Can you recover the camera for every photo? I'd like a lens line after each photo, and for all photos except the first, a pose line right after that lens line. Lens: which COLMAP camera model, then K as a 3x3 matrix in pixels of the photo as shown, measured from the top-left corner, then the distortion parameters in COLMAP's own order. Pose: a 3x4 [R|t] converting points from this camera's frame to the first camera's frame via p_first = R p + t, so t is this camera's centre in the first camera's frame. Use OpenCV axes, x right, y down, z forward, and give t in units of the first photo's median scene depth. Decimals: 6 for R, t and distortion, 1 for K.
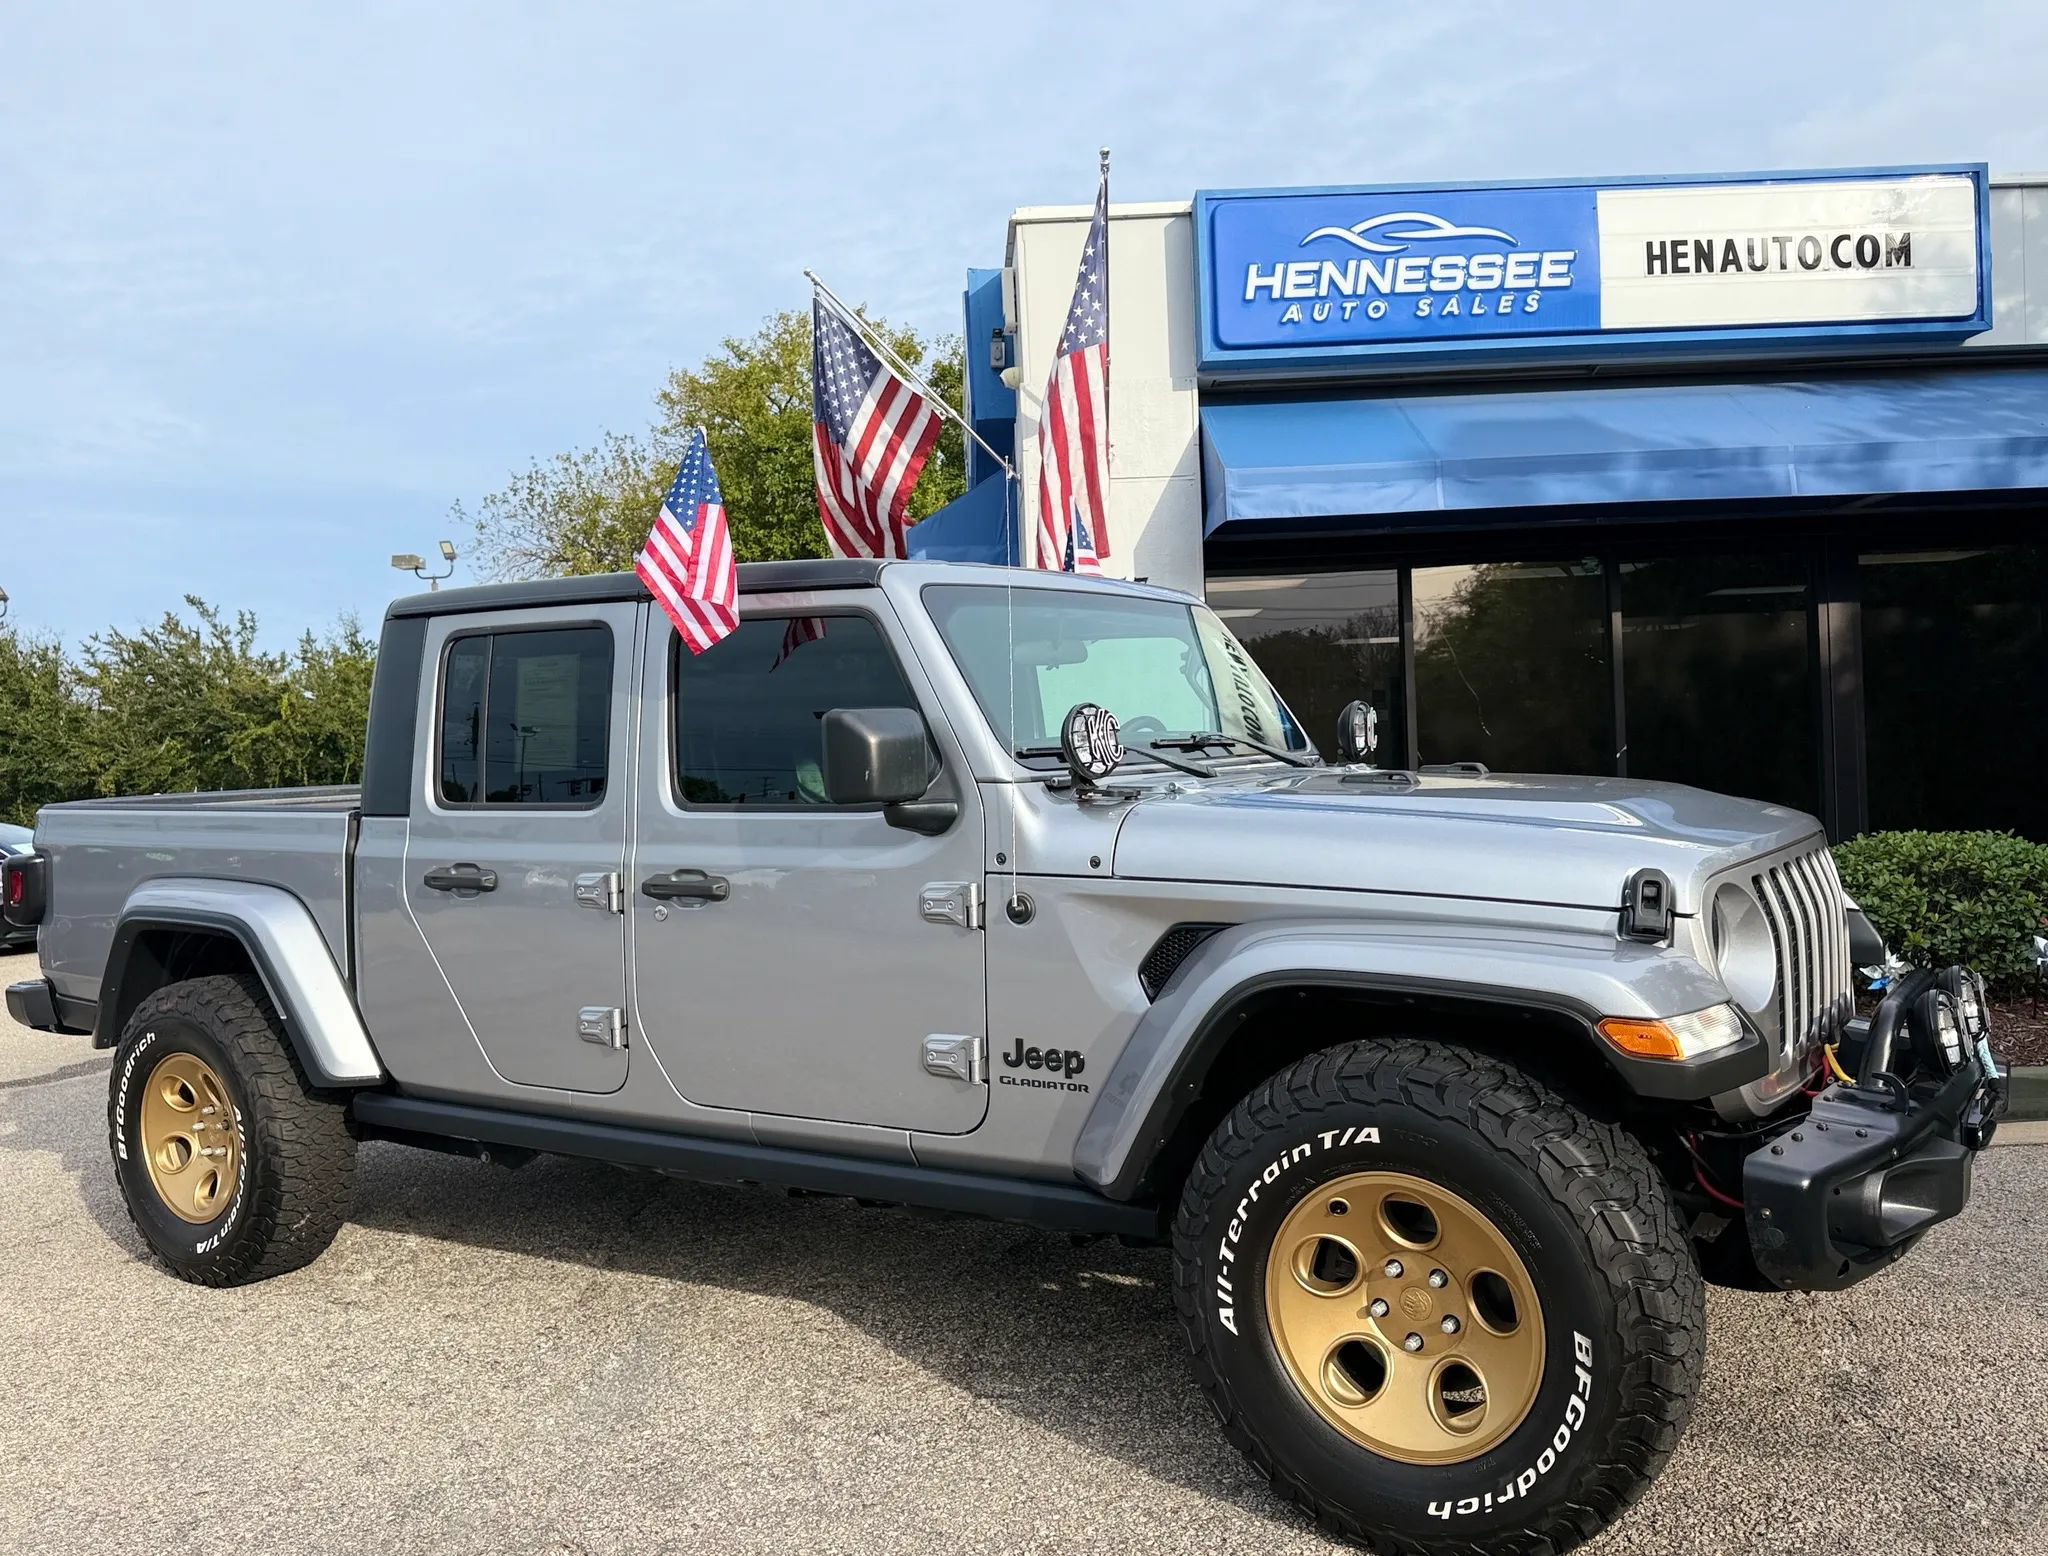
lens RADIAL K [[1691.0, 0, 1030.0], [0, 1691.0, 828.4], [0, 0, 1]] dist [0.096809, -0.158907]
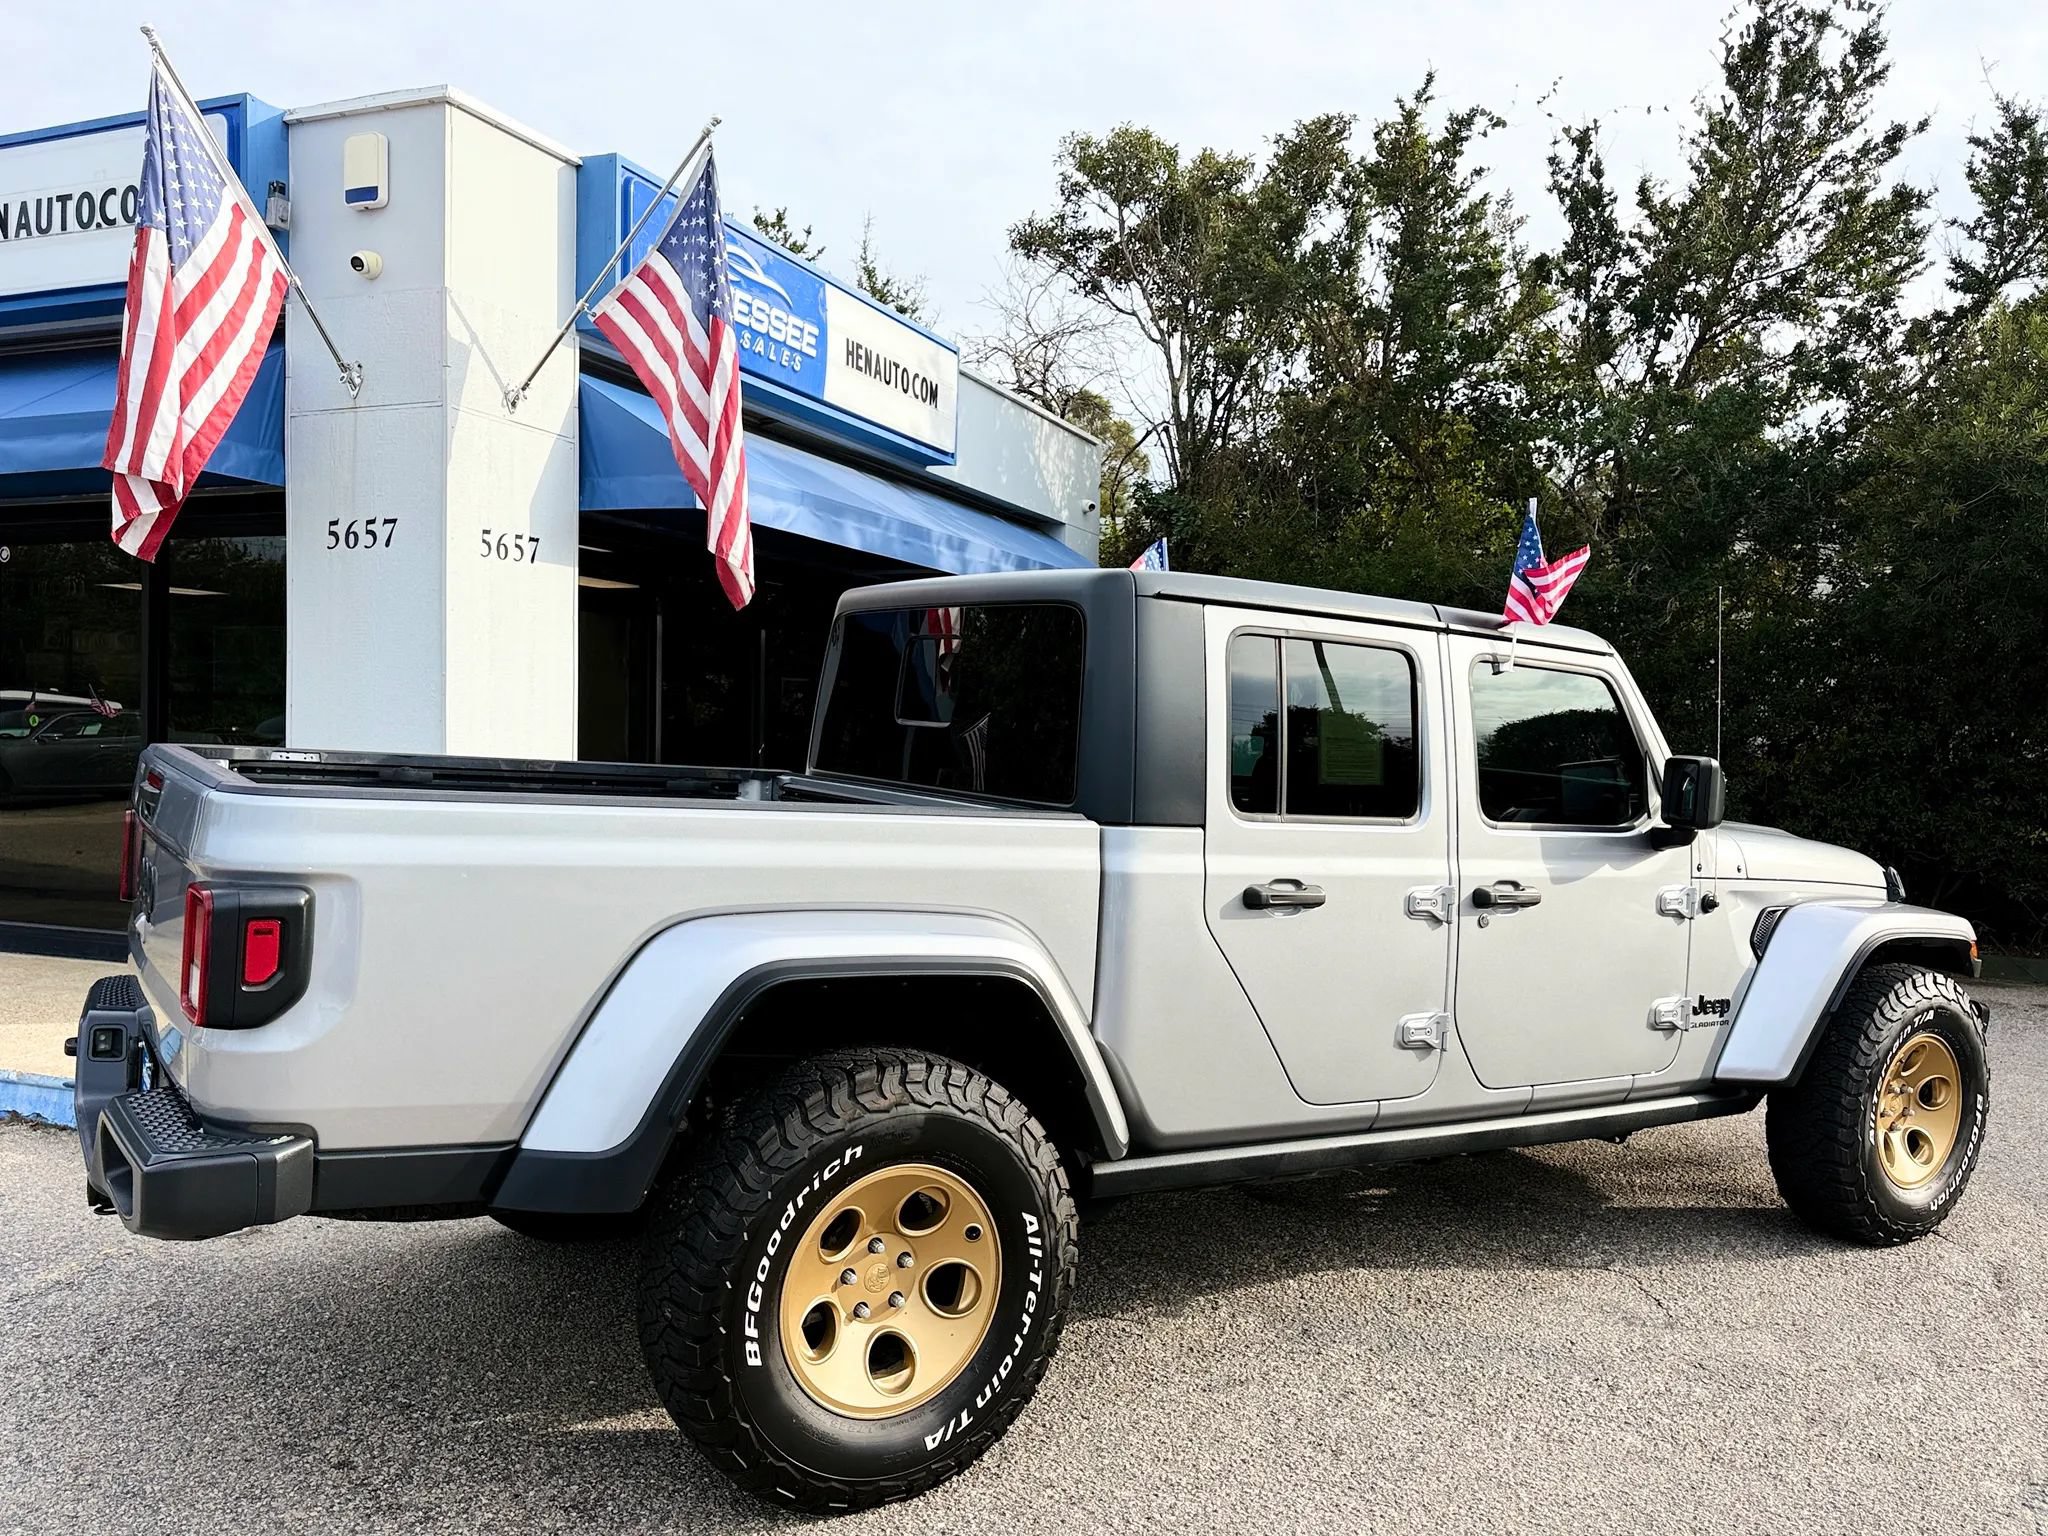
lens RADIAL K [[1612.2, 0, 1025.8], [0, 1612.2, 768.9], [0, 0, 1]] dist [0.117295, -0.193893]
pose [[0.400167, 0.031551, 0.915899, -0.654366], [-0.021410, 0.999456, -0.025075, -0.007984], [-0.916192, -0.009575, 0.400625, 0.421267]]
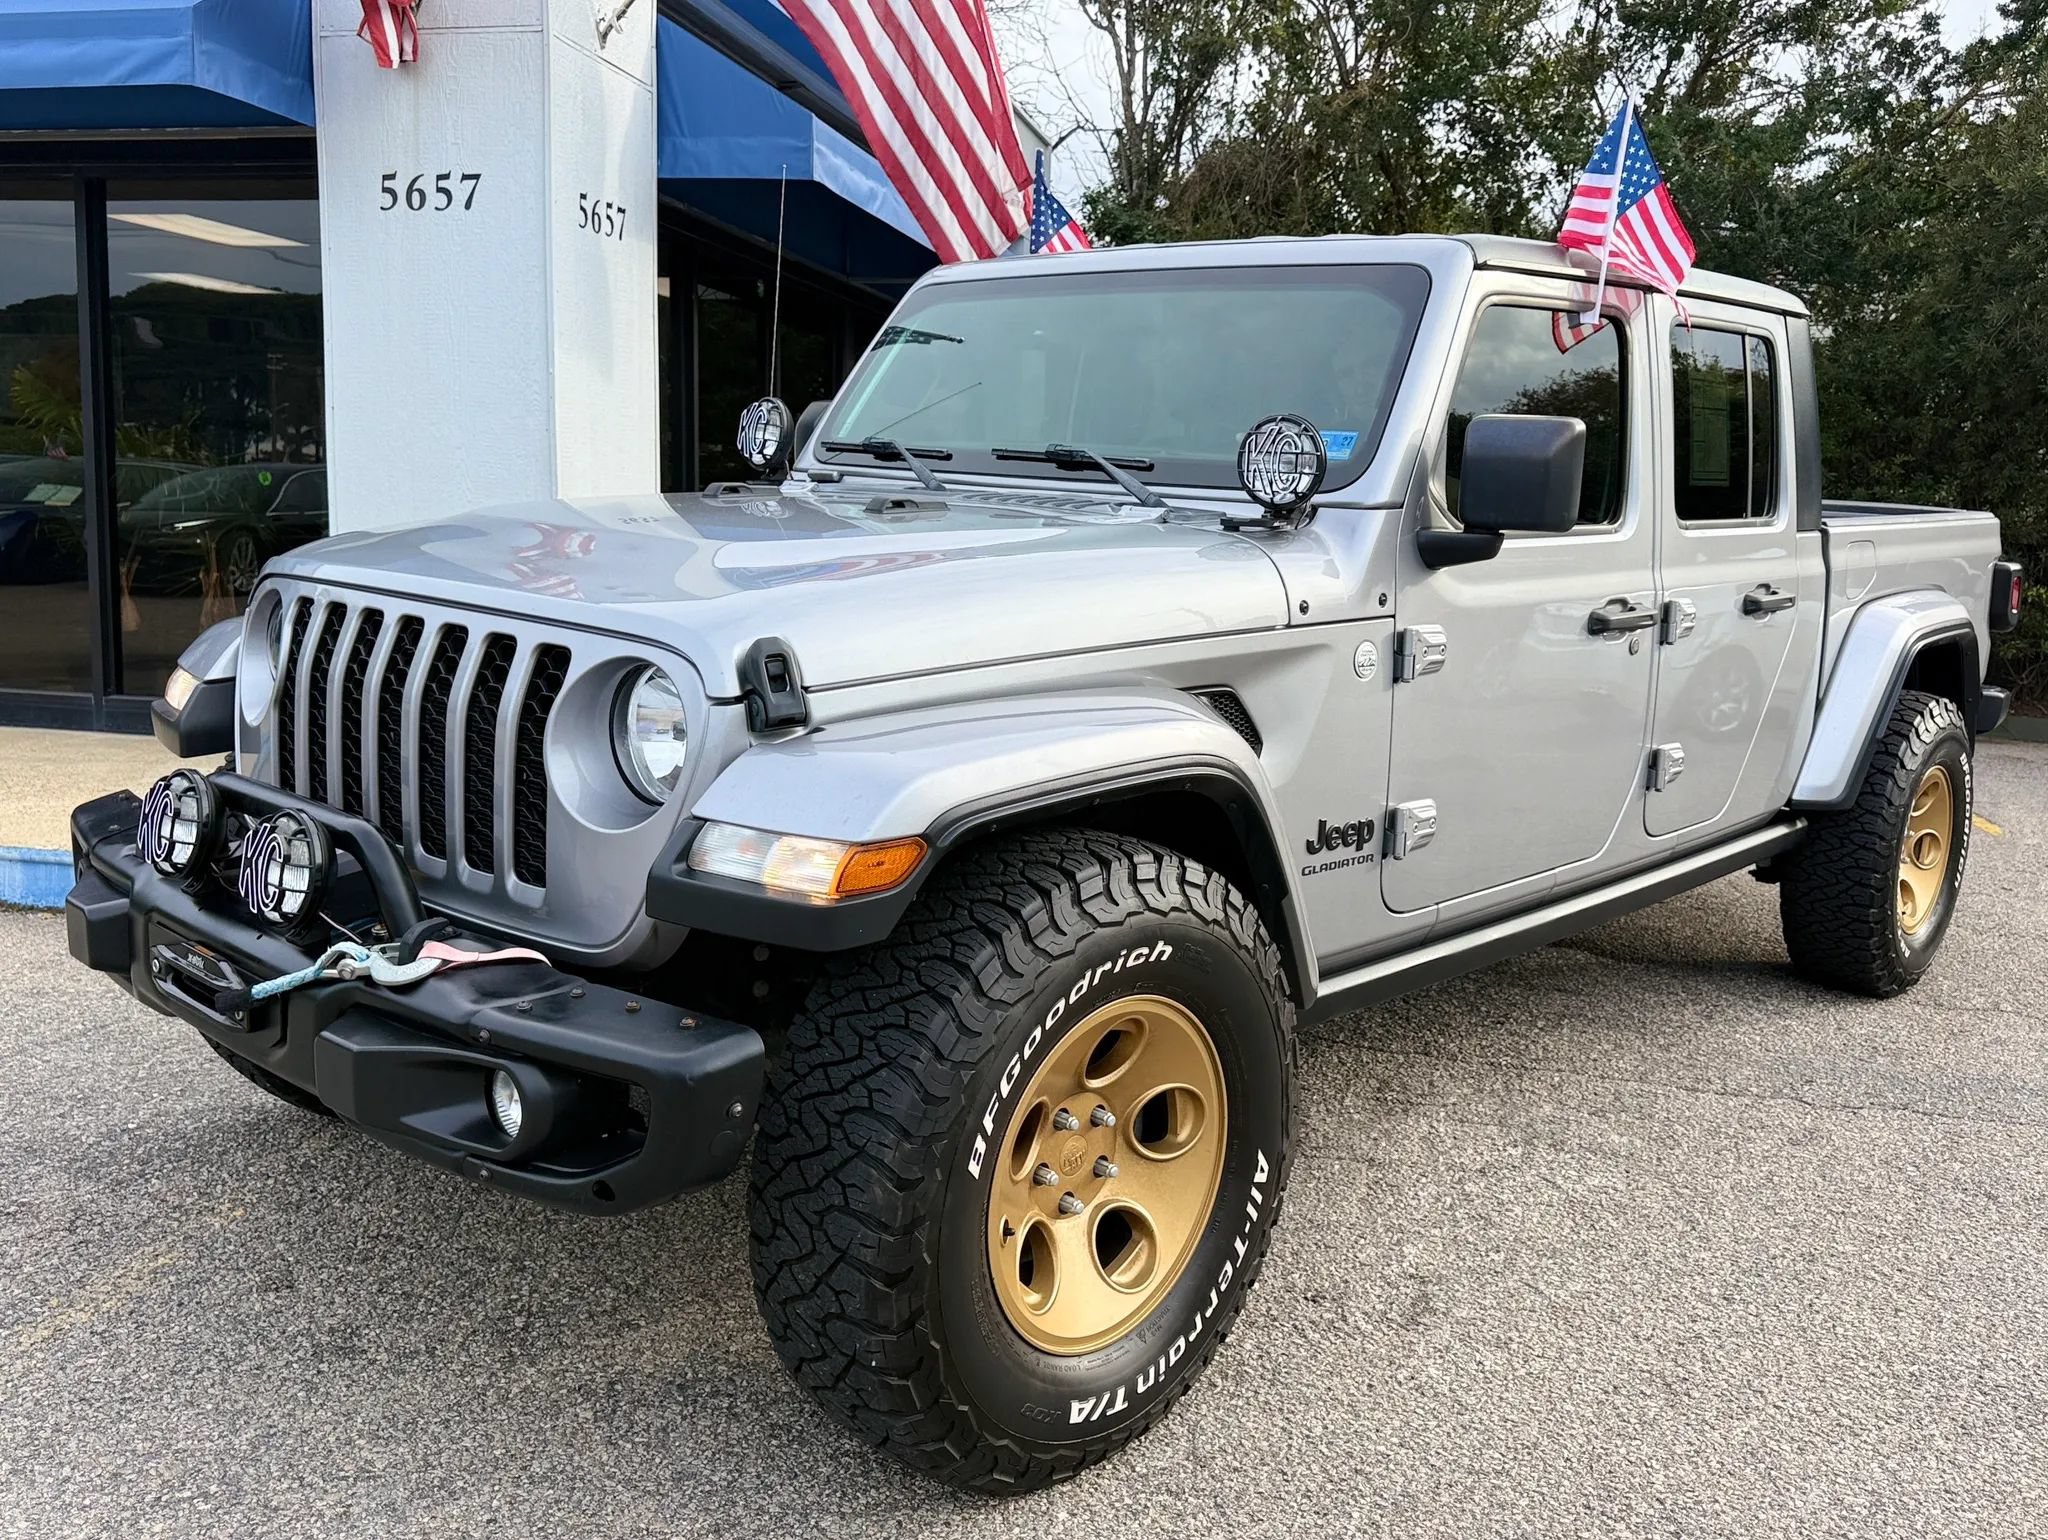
lens RADIAL K [[1772.9, 0, 1048.2], [0, 1772.9, 741.7], [0, 0, 1]] dist [0.041099, -0.056365]
pose [[0.232105, -0.075208, 0.969779, -0.698264], [-0.025866, 0.996177, 0.083446, 0.016302], [-0.972347, -0.044452, 0.229273, 0.651921]]
